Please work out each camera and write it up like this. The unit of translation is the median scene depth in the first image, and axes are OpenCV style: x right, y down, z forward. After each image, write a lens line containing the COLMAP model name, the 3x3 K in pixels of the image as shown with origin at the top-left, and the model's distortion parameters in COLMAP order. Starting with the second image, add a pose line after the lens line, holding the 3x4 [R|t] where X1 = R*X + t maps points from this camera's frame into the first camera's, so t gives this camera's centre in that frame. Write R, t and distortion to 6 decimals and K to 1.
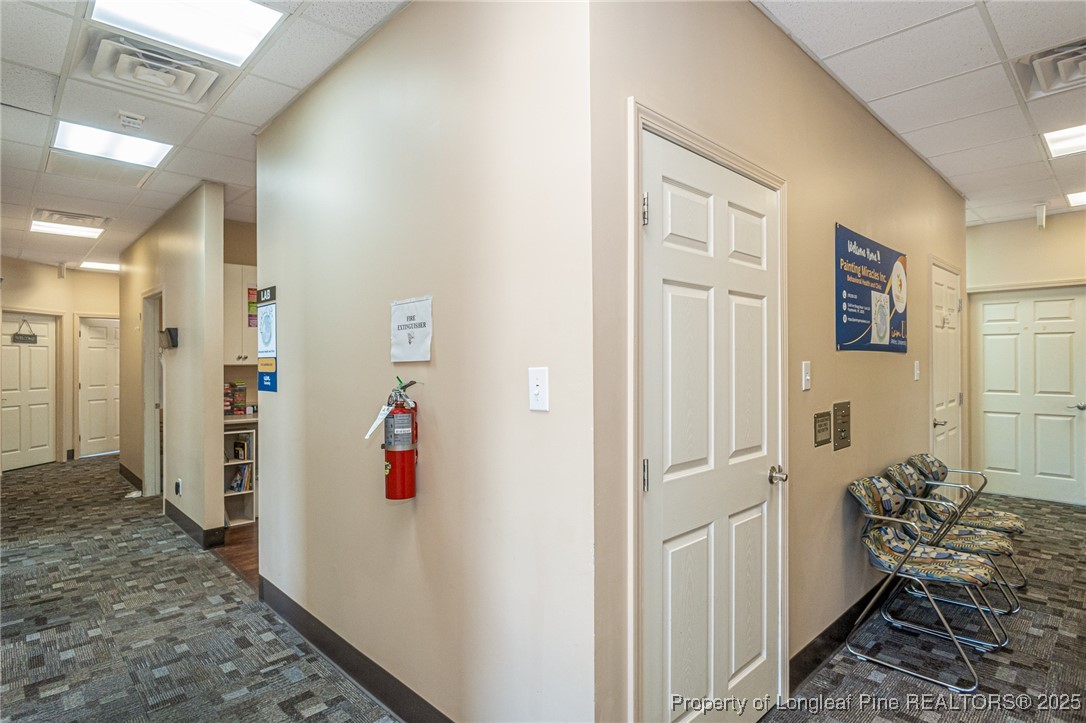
lens RADIAL K [[577.3, 0, 545.6], [0, 577.3, 361.3], [0, 0, 1]] dist [-0.016145, 0.006331]
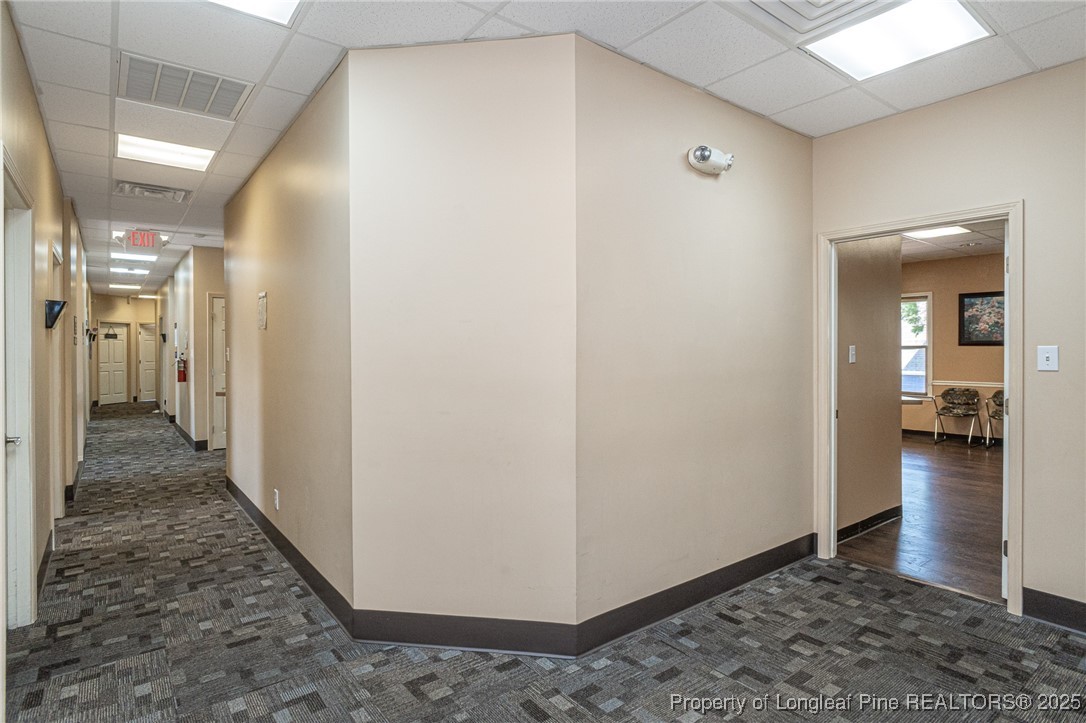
lens RADIAL K [[577.3, 0, 532.3], [0, 577.3, 346.0], [0, 0, 1]] dist [-0.016145, 0.006331]
pose [[0.991793, -0.001434, -0.127846, 0.691966], [0.001263, 0.999998, -0.001417, -0.001759], [0.127848, 0.001244, 0.991793, -0.683634]]
